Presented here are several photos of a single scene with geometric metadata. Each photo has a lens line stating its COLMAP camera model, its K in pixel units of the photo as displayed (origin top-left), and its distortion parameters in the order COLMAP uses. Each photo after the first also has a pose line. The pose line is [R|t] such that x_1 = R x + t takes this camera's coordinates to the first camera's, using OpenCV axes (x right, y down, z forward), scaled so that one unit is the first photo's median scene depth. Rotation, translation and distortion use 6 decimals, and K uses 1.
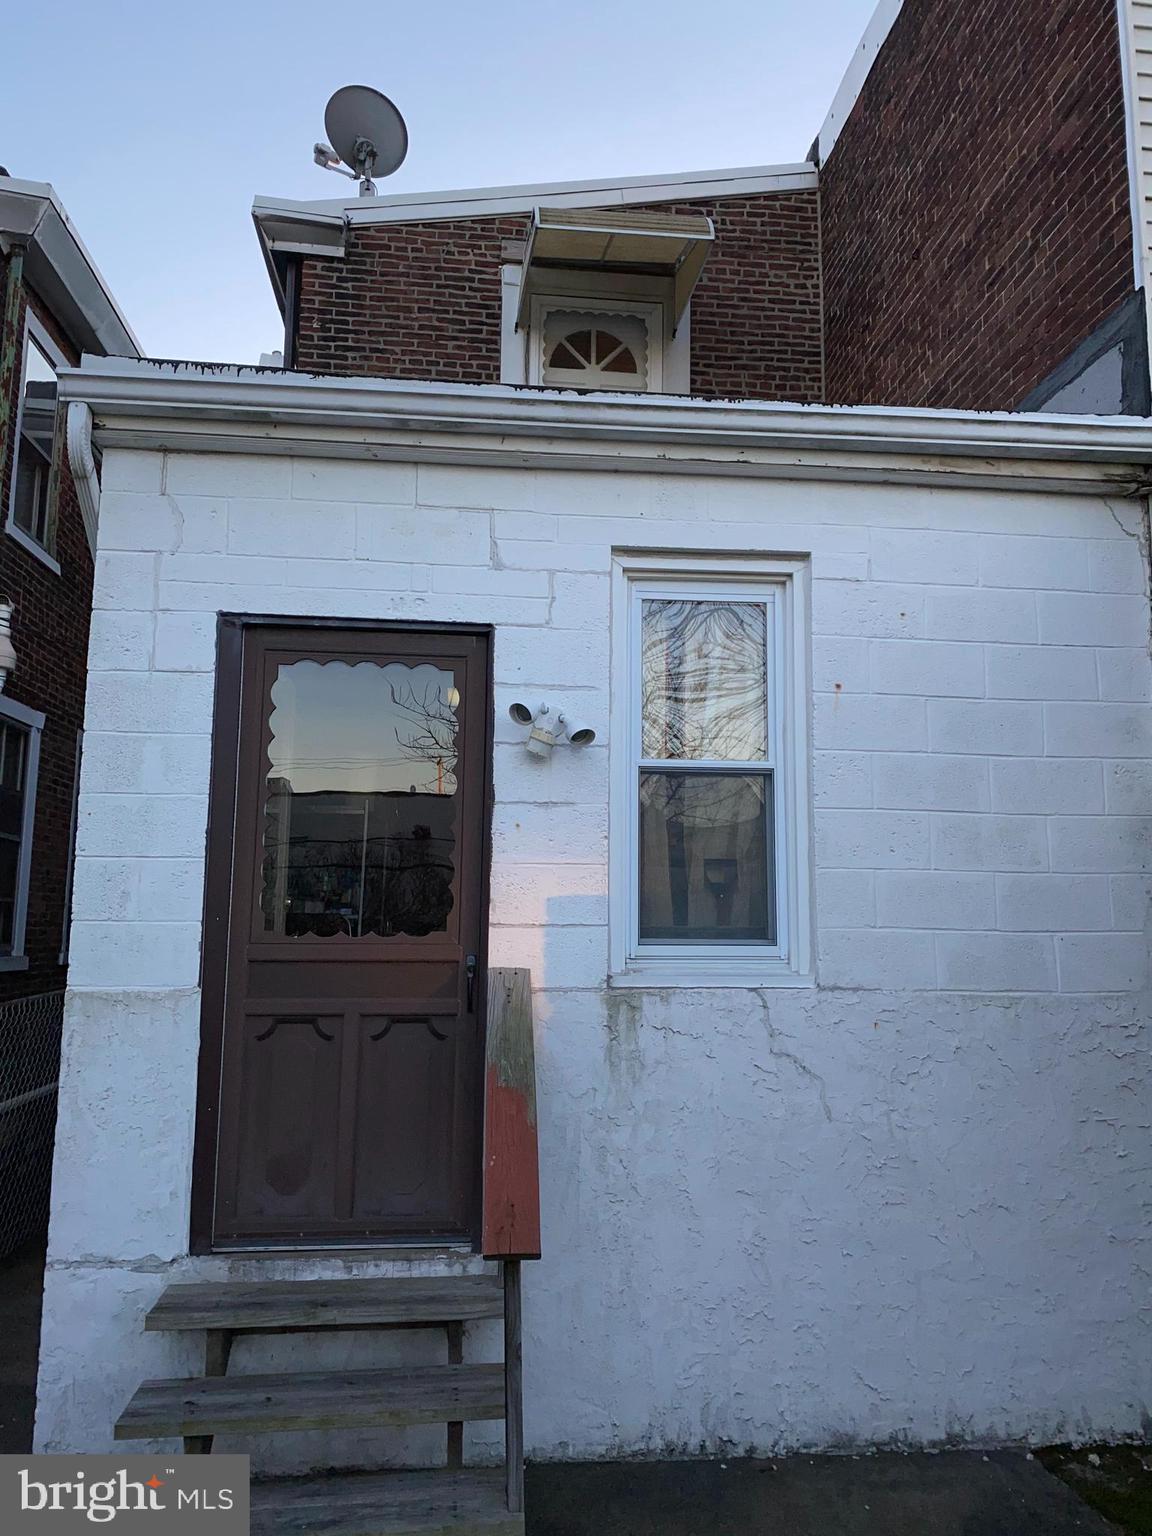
lens RADIAL K [[1152.6, 0, 579.3], [0, 1152.6, 766.7], [0, 0, 1]] dist [0.003112, 0.000876]
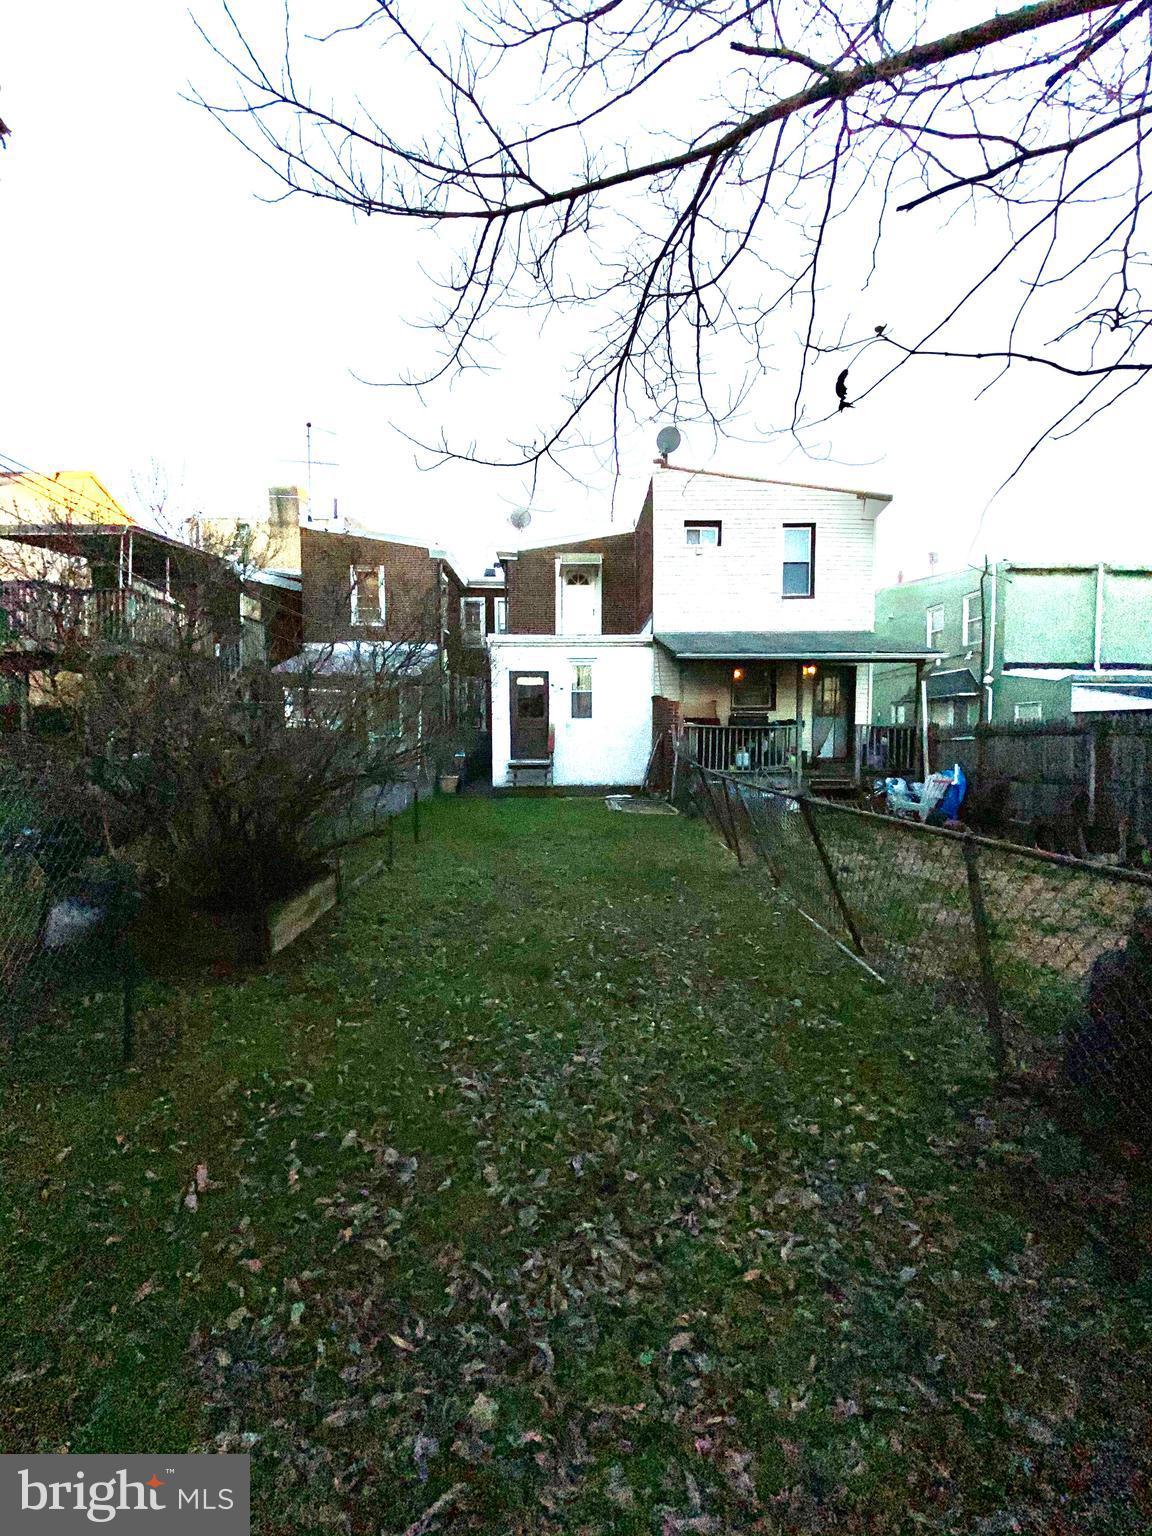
lens RADIAL K [[635.0, 0, 574.5], [0, 635.0, 764.1], [0, 0, 1]] dist [-0.003289, -0.000427]
pose [[0.995858, -0.008009, -0.090571, 0.203843], [0.024788, 0.982295, 0.185693, -0.139114], [0.087480, -0.187169, 0.978425, -1.375846]]
